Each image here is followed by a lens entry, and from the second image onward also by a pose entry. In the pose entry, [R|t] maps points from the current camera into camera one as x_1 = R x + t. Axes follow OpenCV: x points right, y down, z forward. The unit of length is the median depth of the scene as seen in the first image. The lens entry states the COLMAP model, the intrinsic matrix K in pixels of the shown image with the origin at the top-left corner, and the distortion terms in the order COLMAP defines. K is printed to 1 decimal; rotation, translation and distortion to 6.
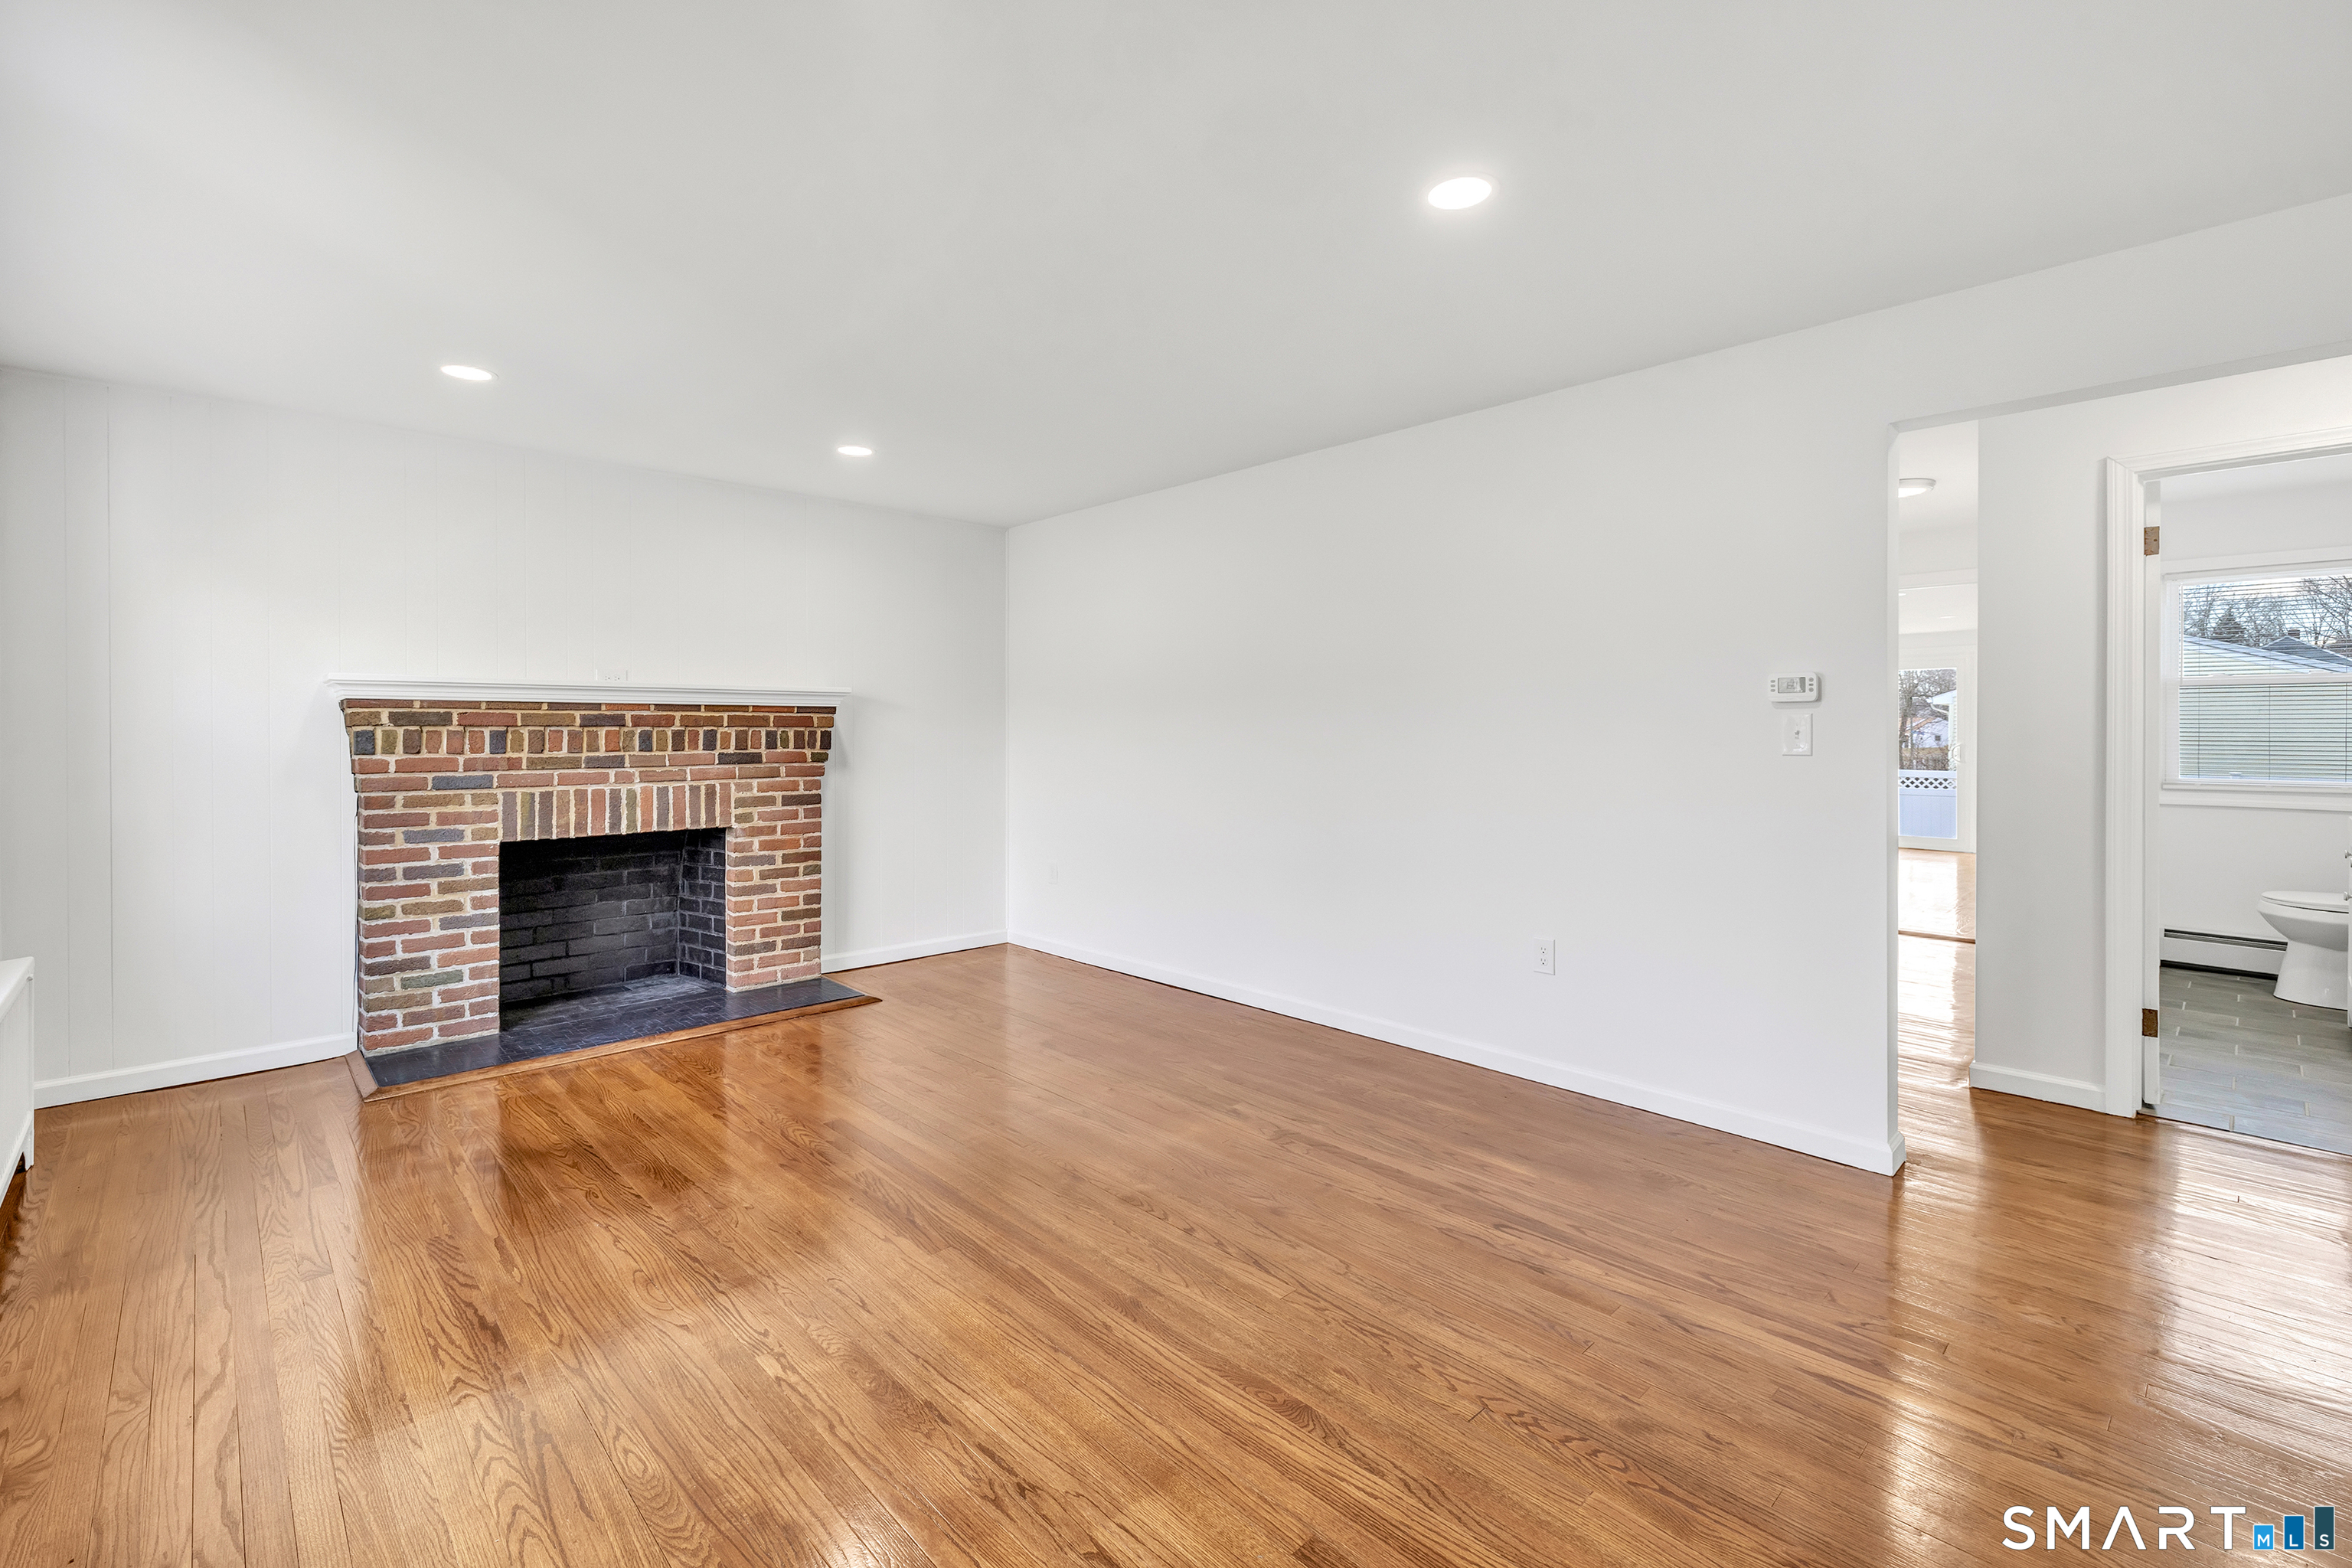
lens RADIAL K [[1026.9, 0, 1175.9], [0, 1026.9, 749.2], [0, 0, 1]] dist [0.000153, -0.000046]
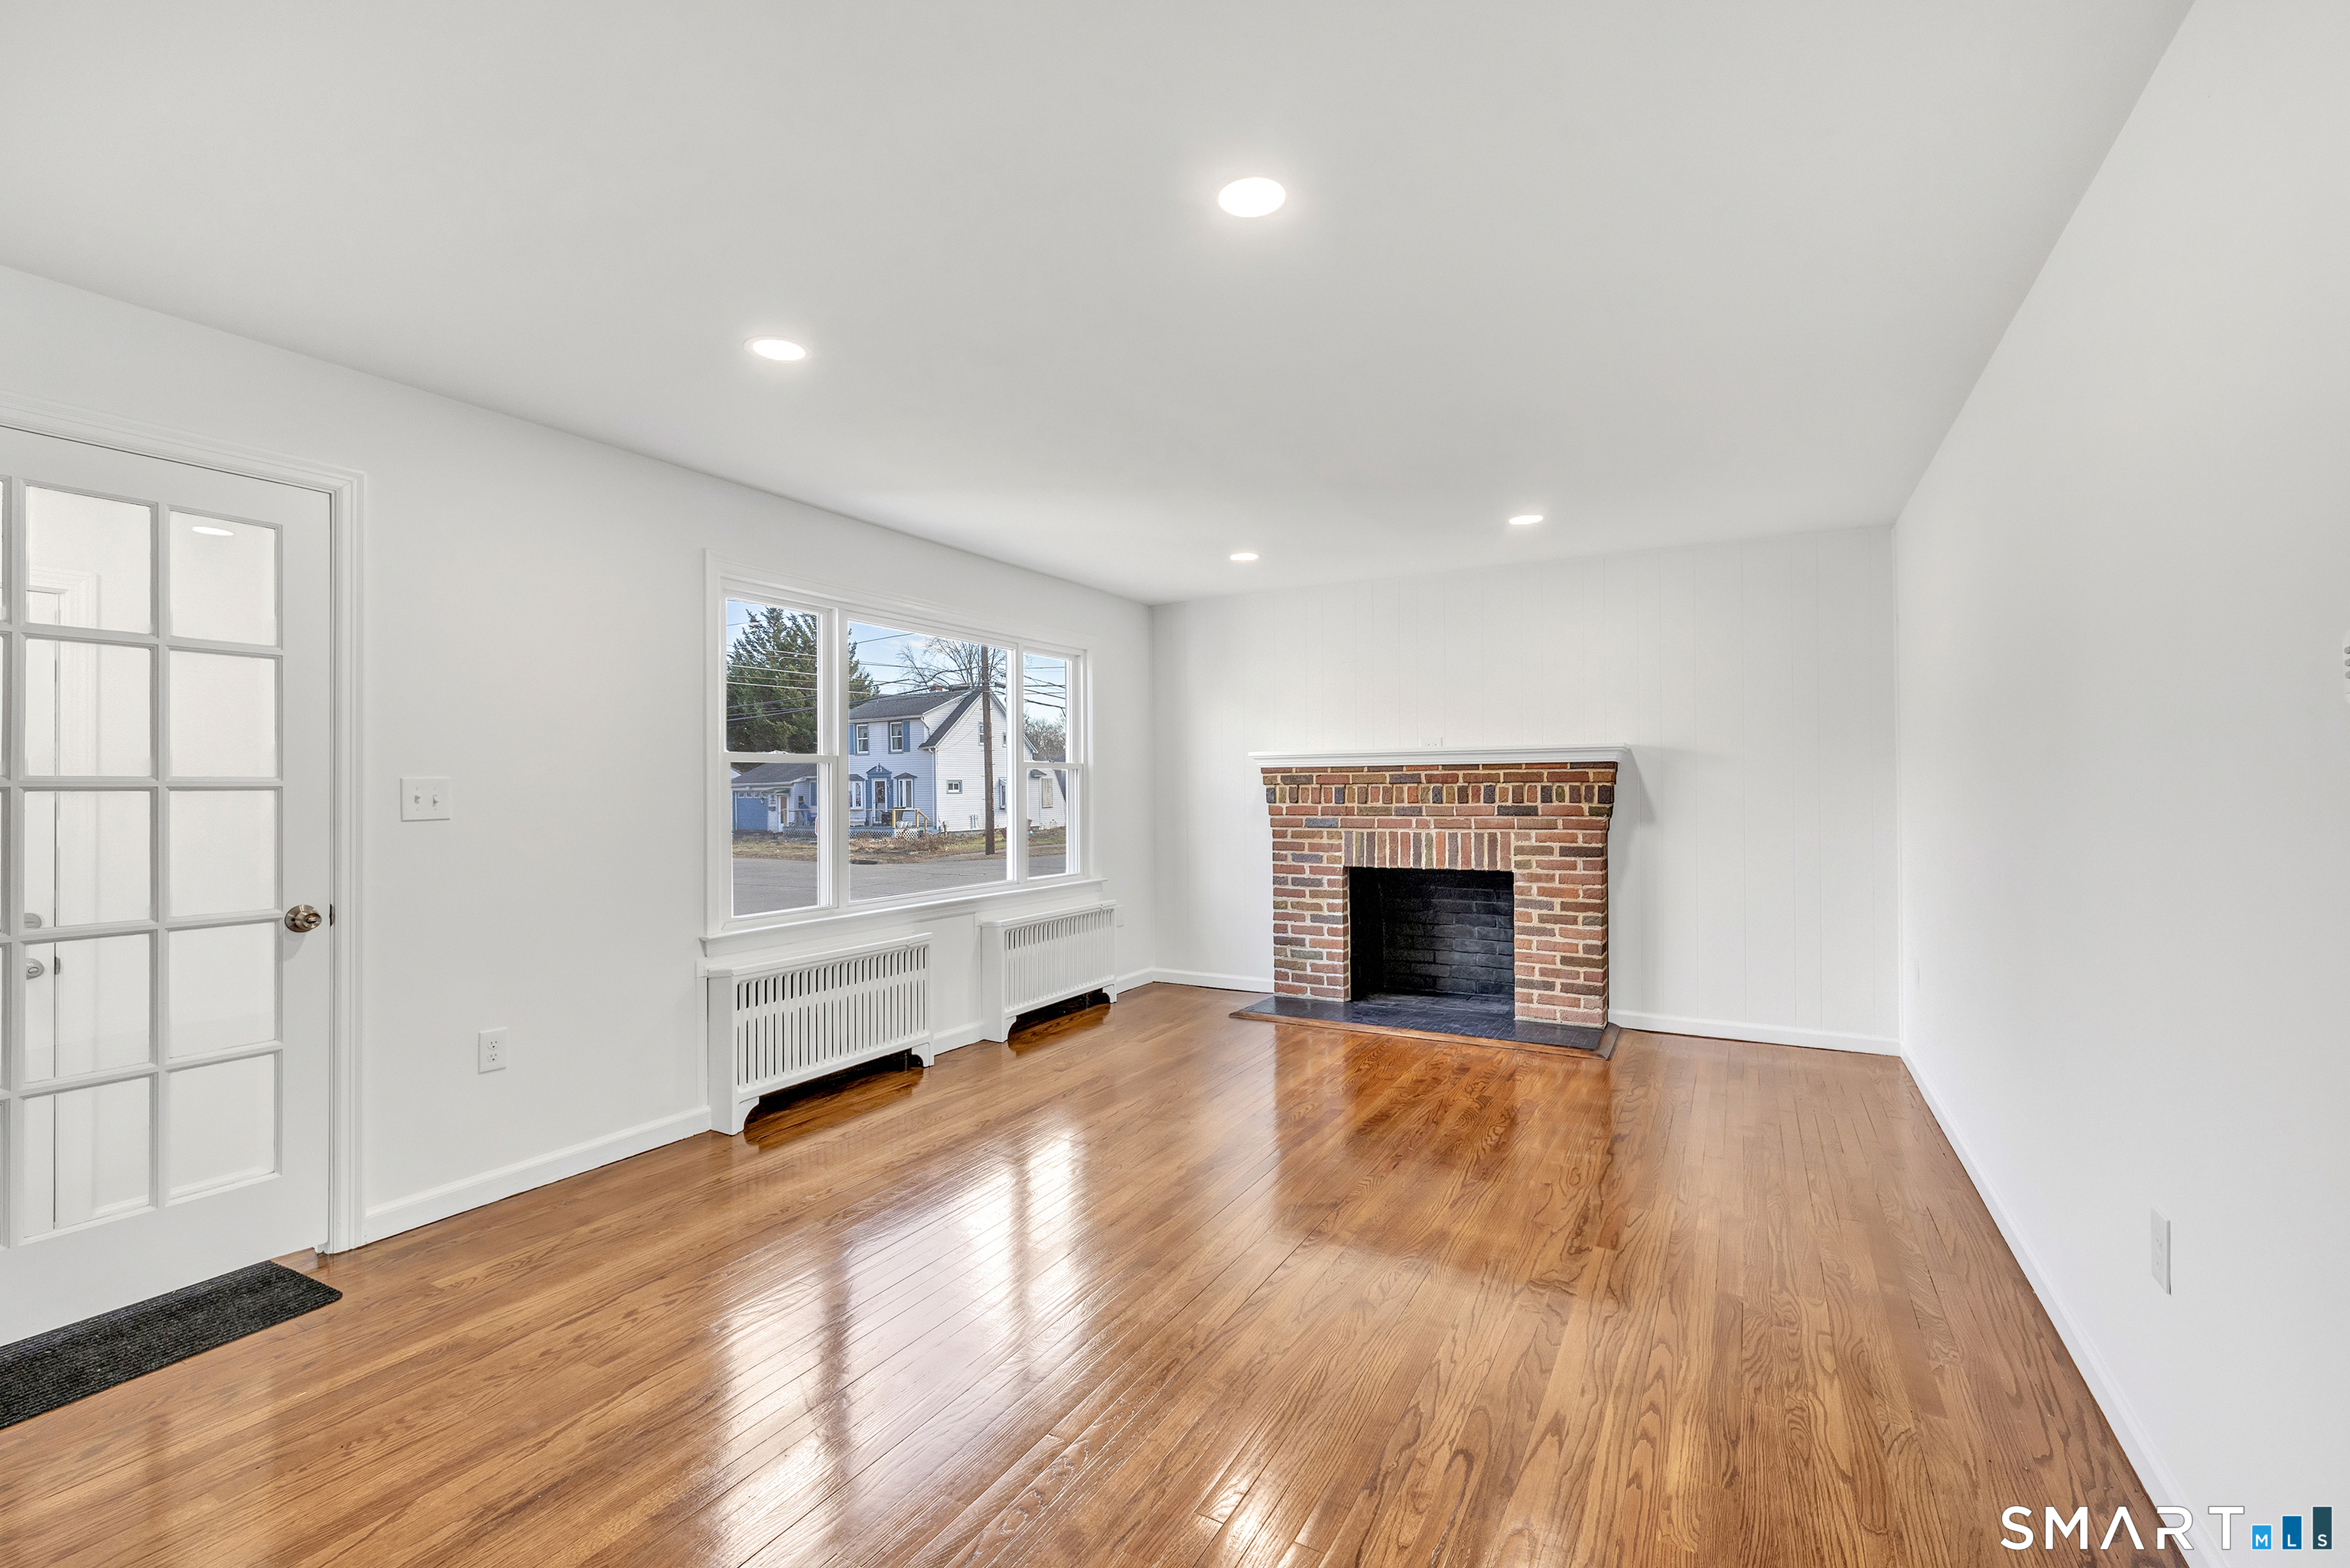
lens RADIAL K [[1029.8, 0, 1179.3], [0, 1029.8, 771.0], [0, 0, 1]] dist [0.002180, 0.000279]
pose [[0.287210, -0.017521, -0.957708, 0.588918], [-0.008908, 0.999741, -0.020962, -0.008213], [0.957826, 0.014552, 0.286979, 0.348401]]
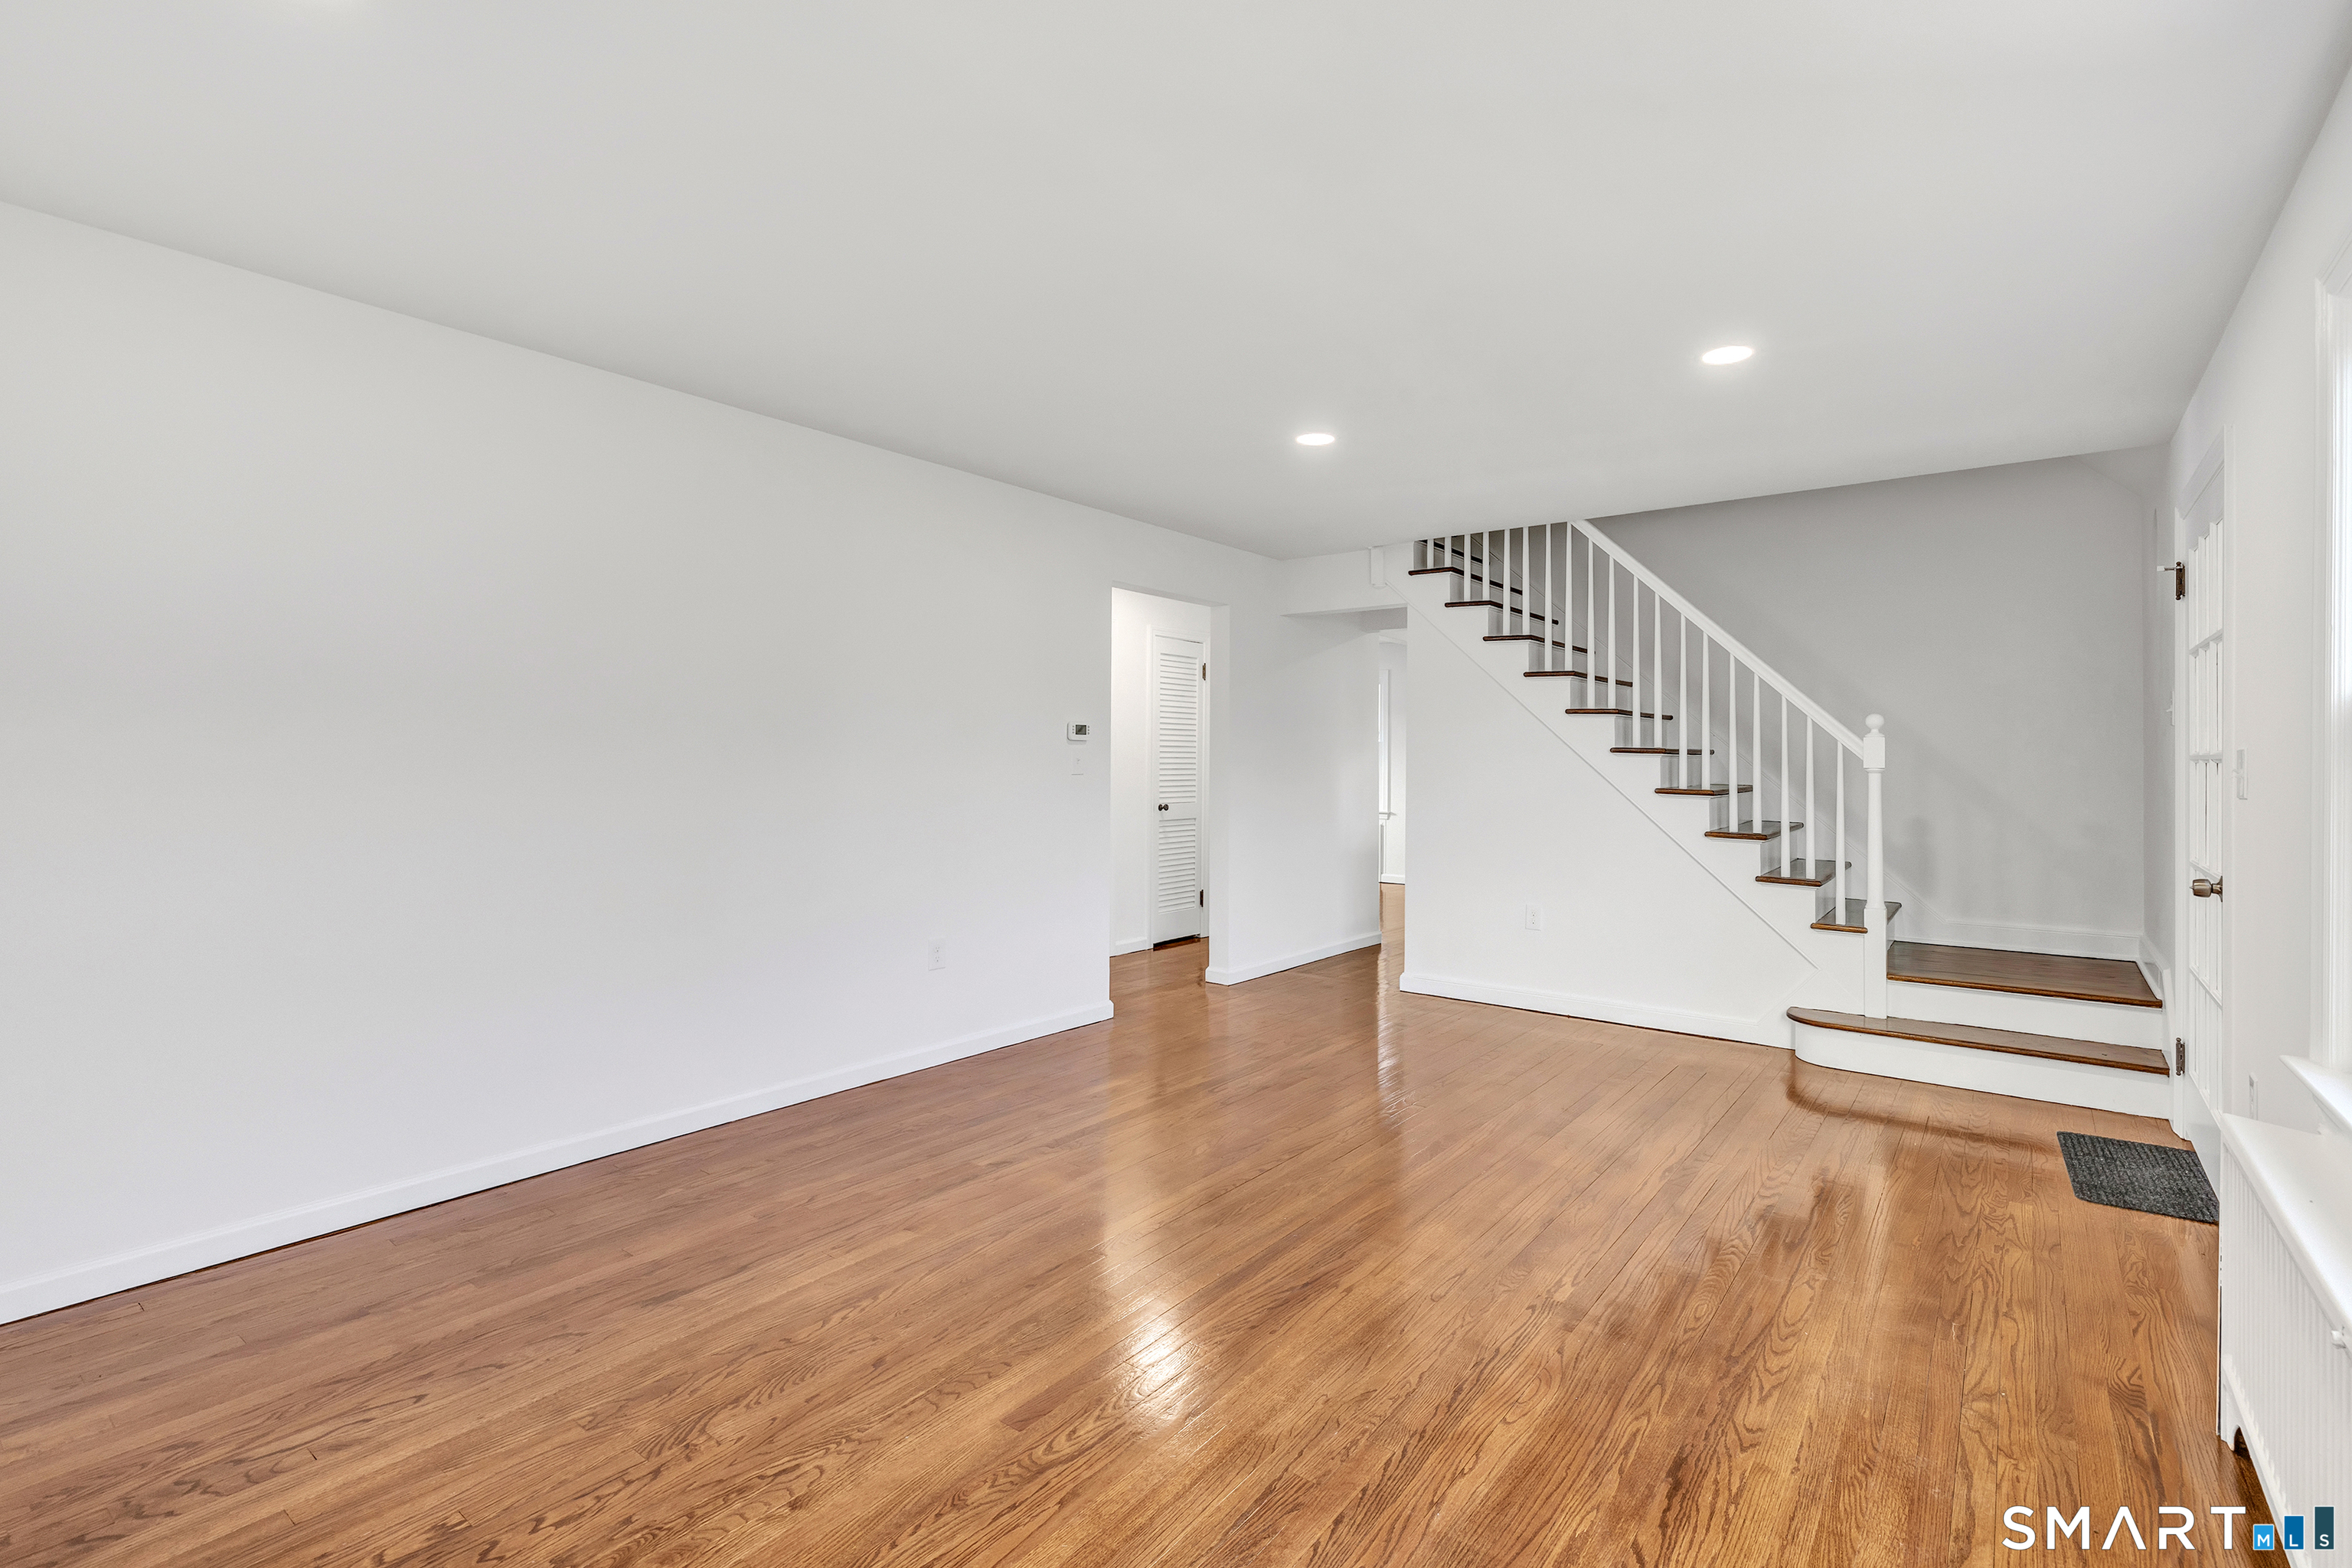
lens RADIAL K [[1034.9, 0, 1226.7], [0, 1034.9, 767.8], [0, 0, 1]] dist [-0.002318, -0.000077]
pose [[-0.158674, -0.008426, 0.987295, -0.701961], [0.009455, 0.999905, 0.010053, -0.012981], [-0.987286, 0.010930, -0.158579, 0.727123]]
